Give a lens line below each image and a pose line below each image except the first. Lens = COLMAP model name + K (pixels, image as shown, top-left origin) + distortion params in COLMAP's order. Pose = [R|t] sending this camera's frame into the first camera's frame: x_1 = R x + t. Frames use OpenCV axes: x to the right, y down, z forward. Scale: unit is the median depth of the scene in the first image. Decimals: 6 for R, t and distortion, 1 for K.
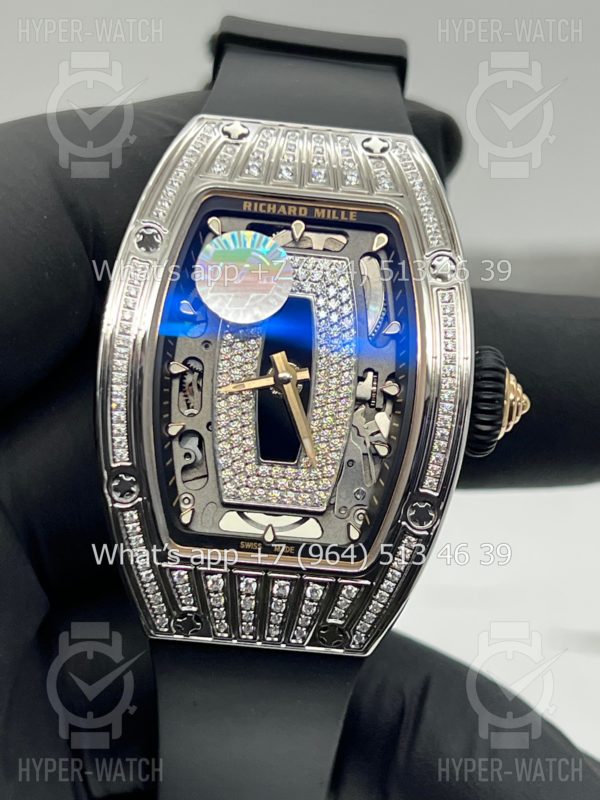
lens RADIAL K [[2040.6, 0, 299.4], [0, 2040.6, 429.0], [0, 0, 1]] dist [0.211115, 0.000000]
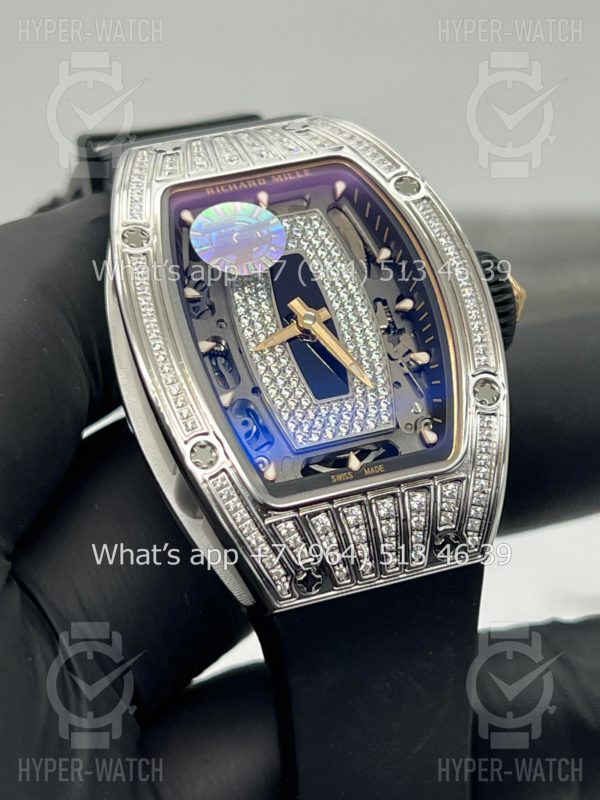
lens RADIAL K [[2040.6, 0, 302.0], [0, 2040.6, 401.4], [0, 0, 1]] dist [0.211115, 0.000000]
pose [[0.919196, -0.307418, 0.246117, -0.268819], [0.371768, 0.883536, -0.284873, 0.294426], [-0.129878, 0.353353, 0.926431, 0.079594]]
